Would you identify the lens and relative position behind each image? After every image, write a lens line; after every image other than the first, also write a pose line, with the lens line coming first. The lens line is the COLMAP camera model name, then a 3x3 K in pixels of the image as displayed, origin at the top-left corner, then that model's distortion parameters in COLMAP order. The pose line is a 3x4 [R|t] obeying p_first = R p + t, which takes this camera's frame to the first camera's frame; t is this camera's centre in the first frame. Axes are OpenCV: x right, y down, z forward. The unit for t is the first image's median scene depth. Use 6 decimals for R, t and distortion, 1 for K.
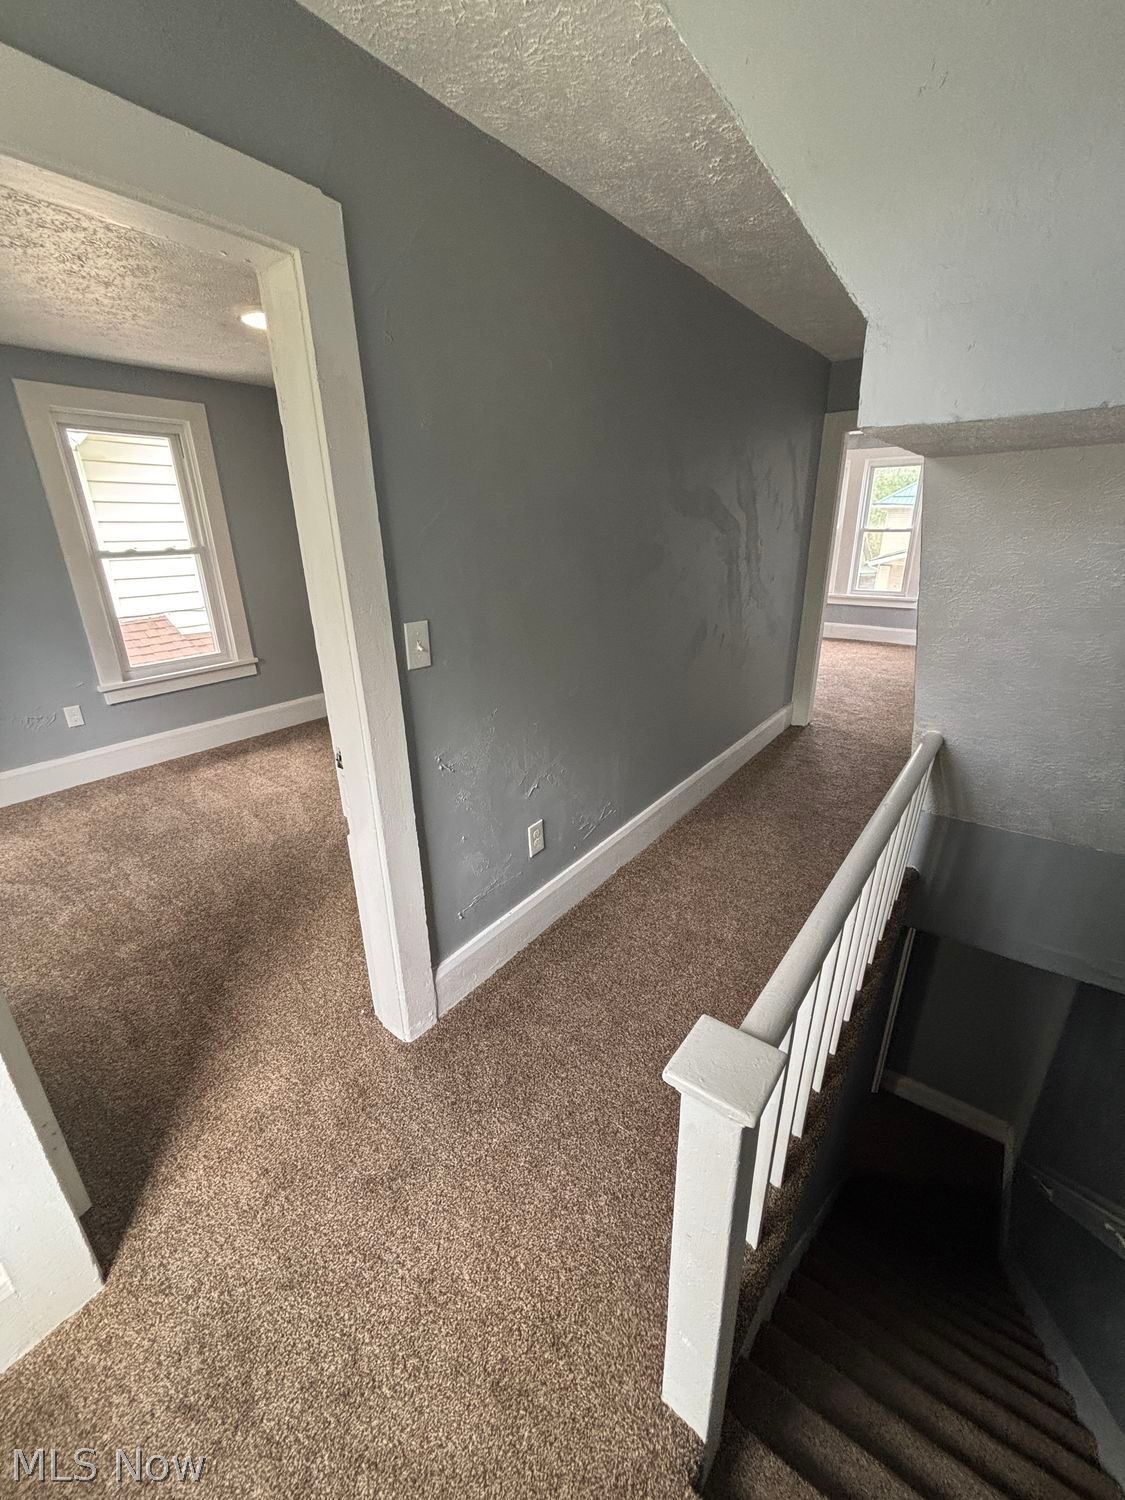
lens RADIAL K [[608.1, 0, 560.9], [0, 608.1, 756.4], [0, 0, 1]] dist [0.002663, 0.000470]
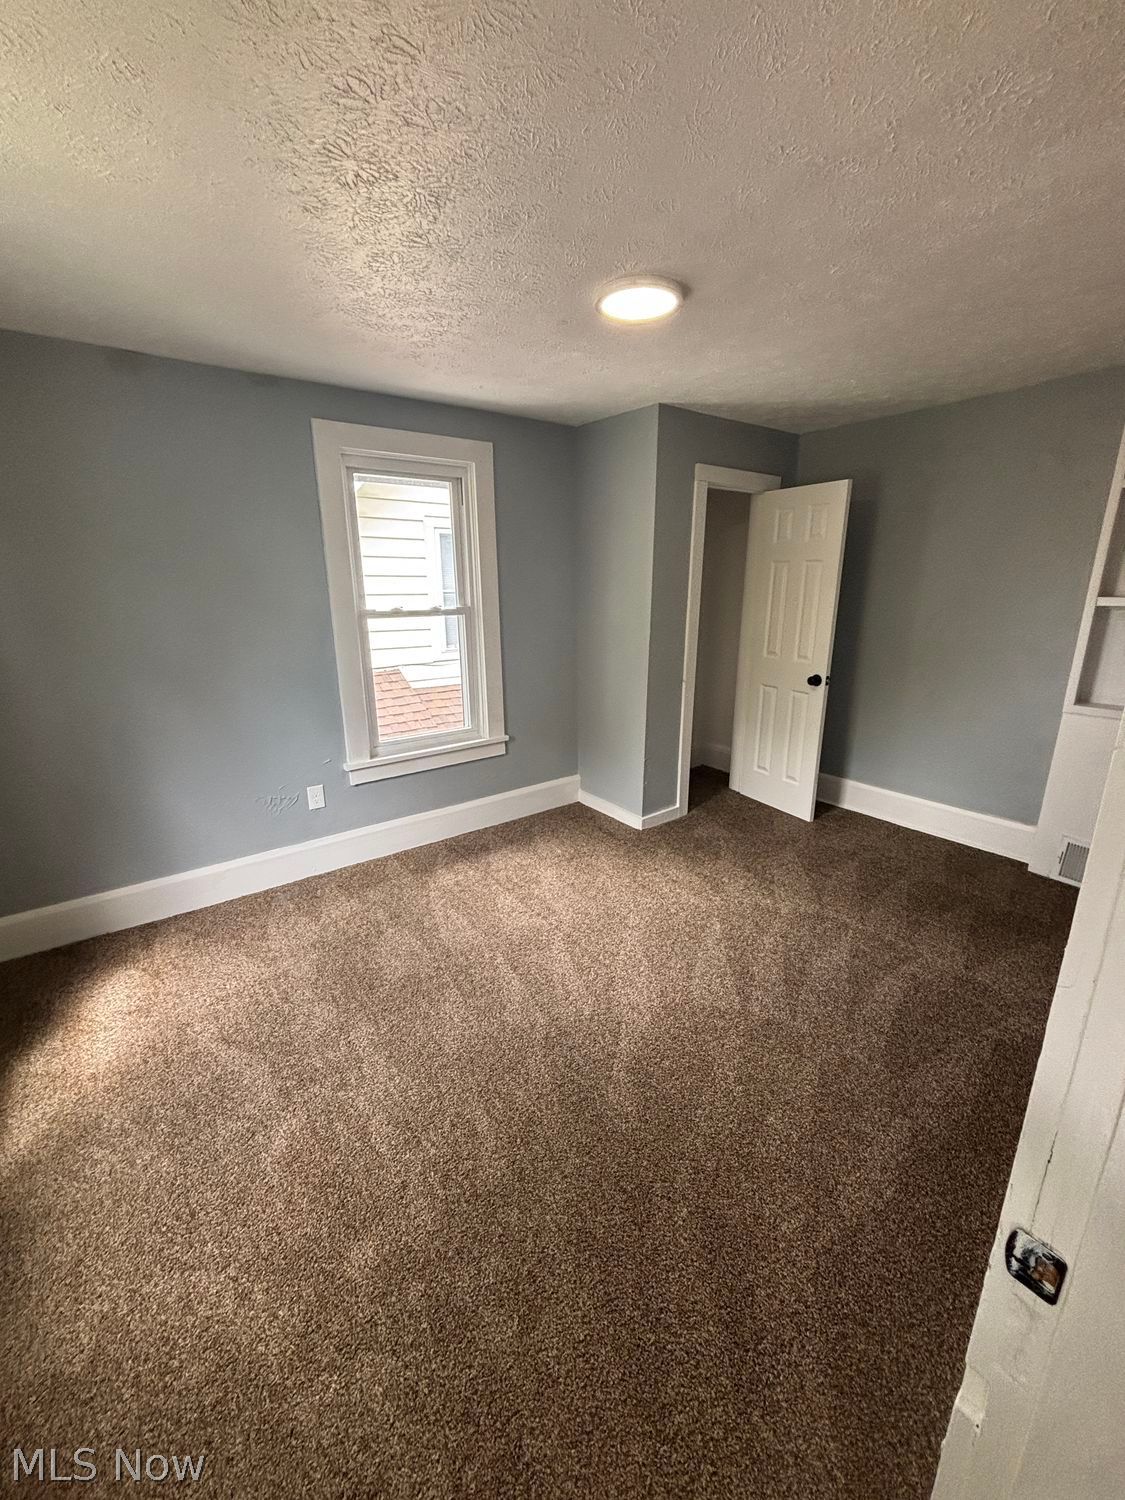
lens RADIAL K [[608.1, 0, 569.2], [0, 608.1, 756.2], [0, 0, 1]] dist [0.002663, 0.000470]
pose [[0.964617, 0.084729, -0.249668, -0.242035], [-0.104497, 0.992266, -0.066995, -0.101047], [0.242061, 0.090714, 0.966011, 0.248940]]
